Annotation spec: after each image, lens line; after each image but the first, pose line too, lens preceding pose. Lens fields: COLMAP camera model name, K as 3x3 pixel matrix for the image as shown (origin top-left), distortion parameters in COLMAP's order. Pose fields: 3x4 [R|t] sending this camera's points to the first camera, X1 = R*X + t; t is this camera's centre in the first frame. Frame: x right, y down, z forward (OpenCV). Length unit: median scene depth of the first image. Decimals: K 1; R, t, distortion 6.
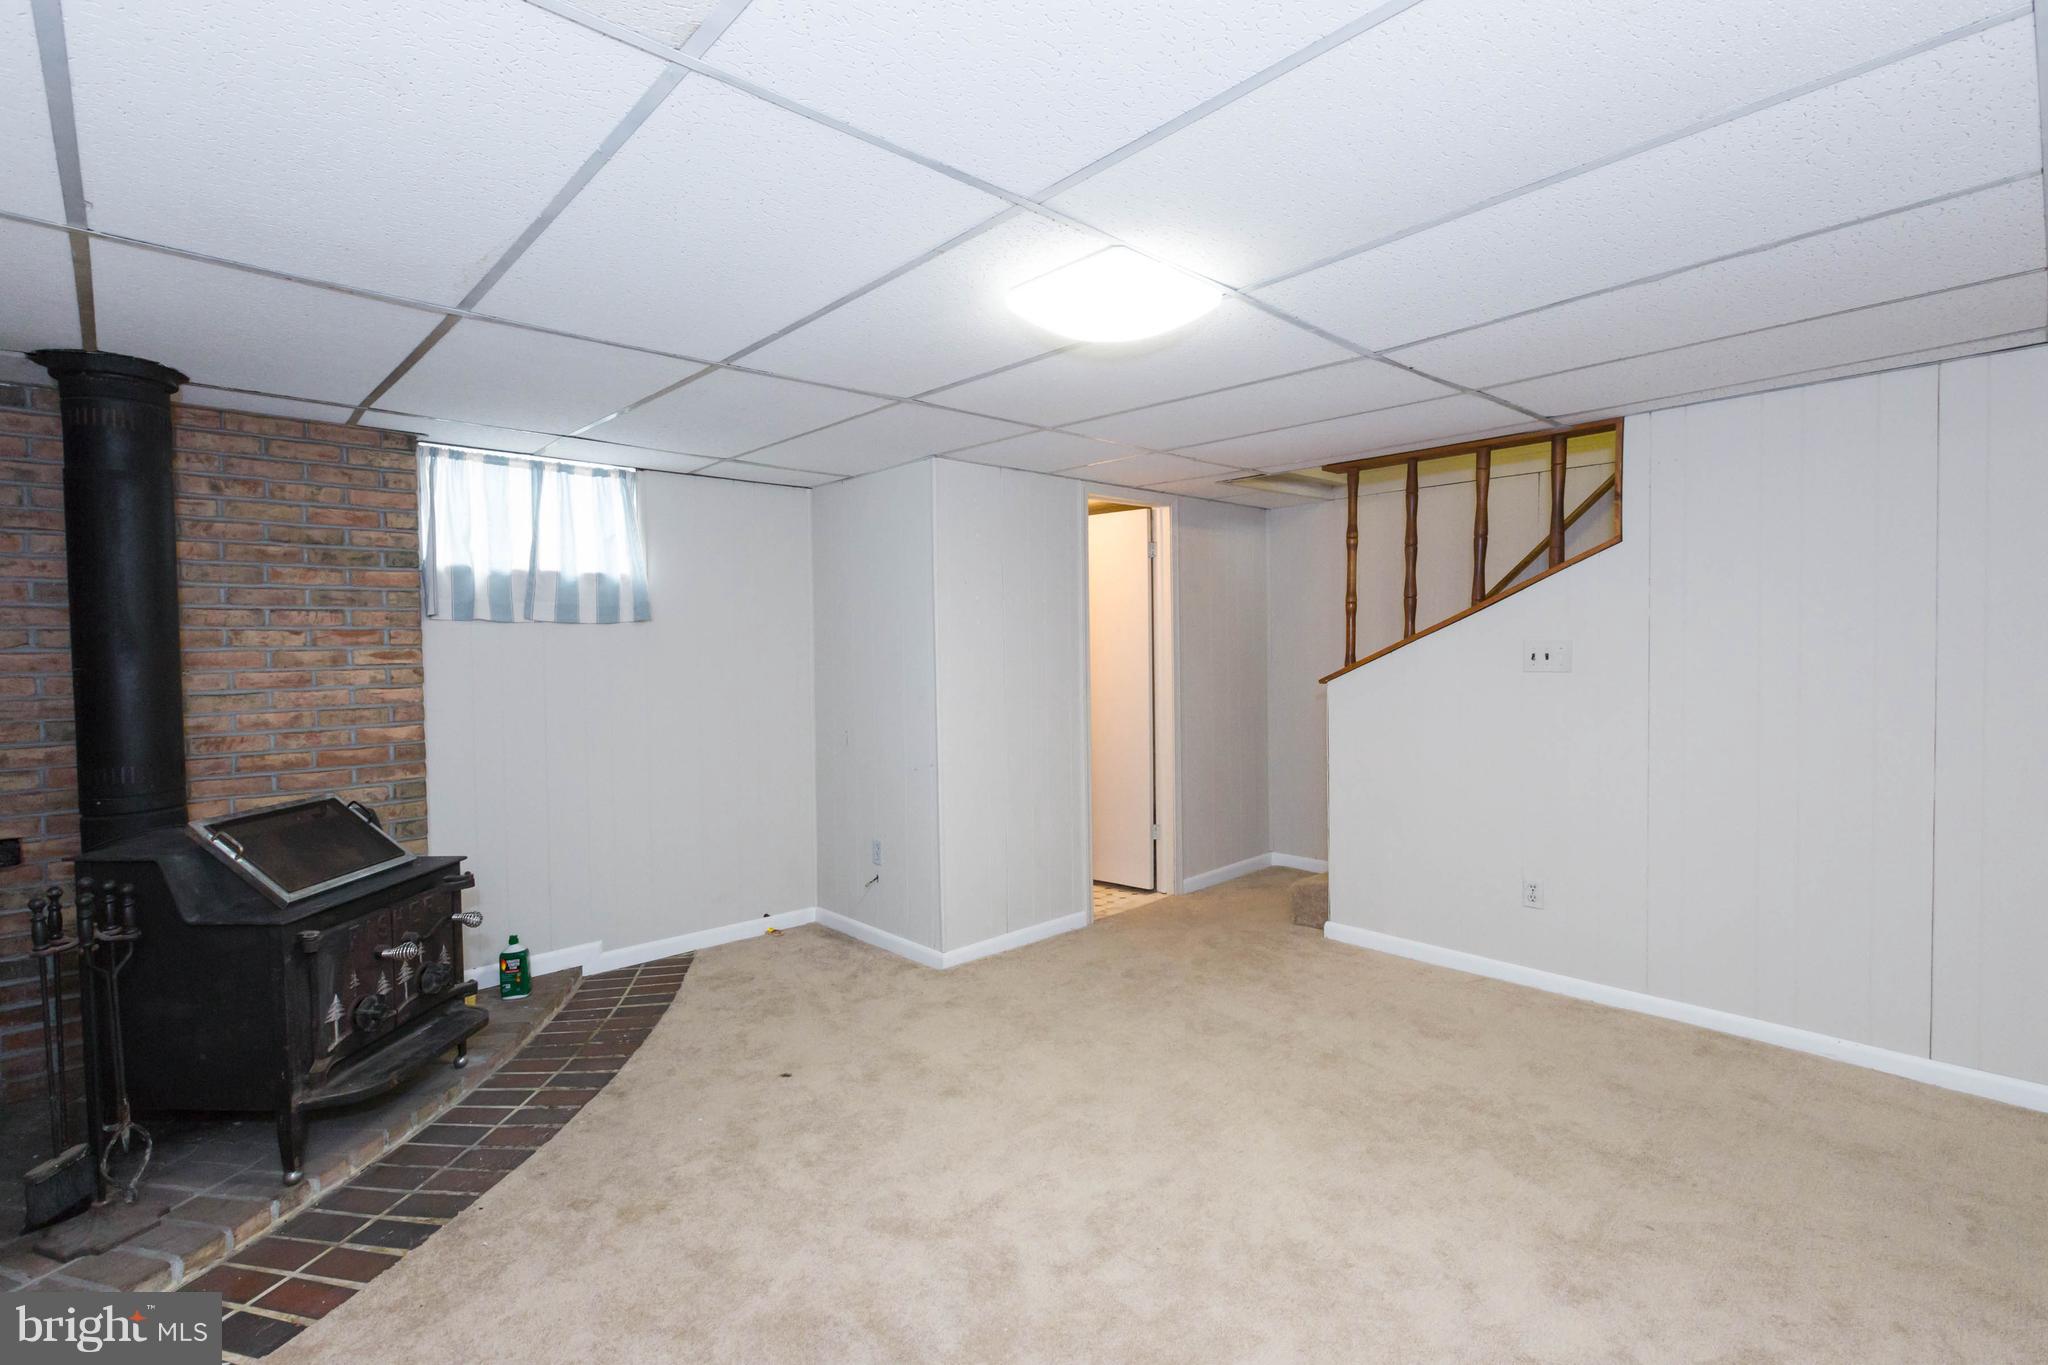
lens RADIAL K [[944.9, 0, 1029.3], [0, 944.9, 677.7], [0, 0, 1]] dist [0.001134, 0.000284]
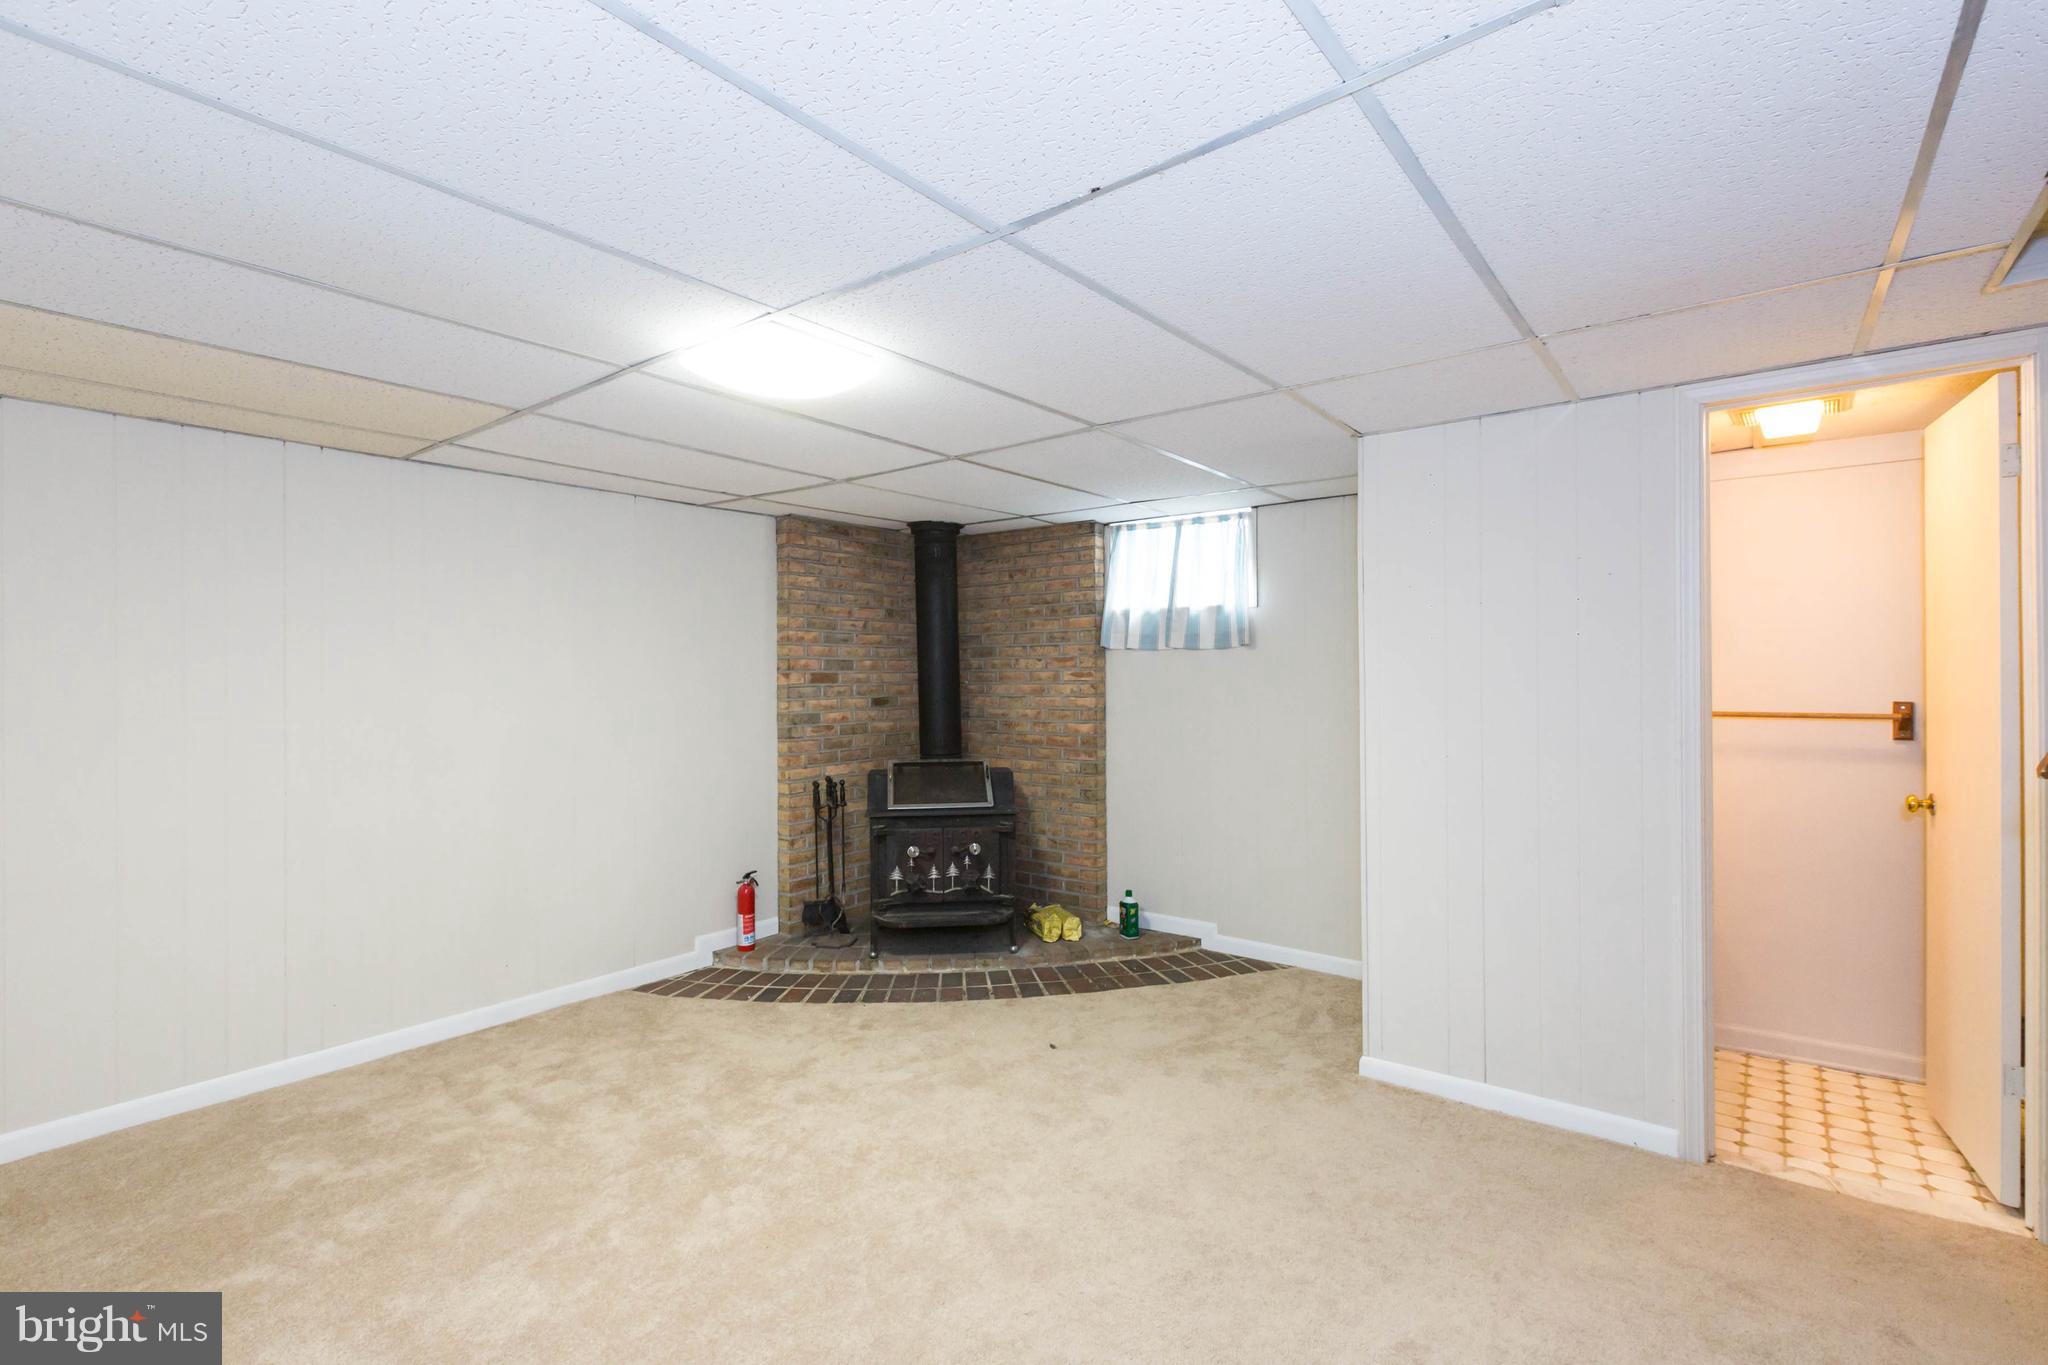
lens RADIAL K [[944.9, 0, 1029.3], [0, 944.9, 677.7], [0, 0, 1]] dist [0.001134, 0.000284]
pose [[0.154568, 0.013482, -0.987890, 0.770643], [-0.029363, 0.999528, 0.009046, -0.030249], [0.987546, 0.027610, 0.154891, 0.702934]]
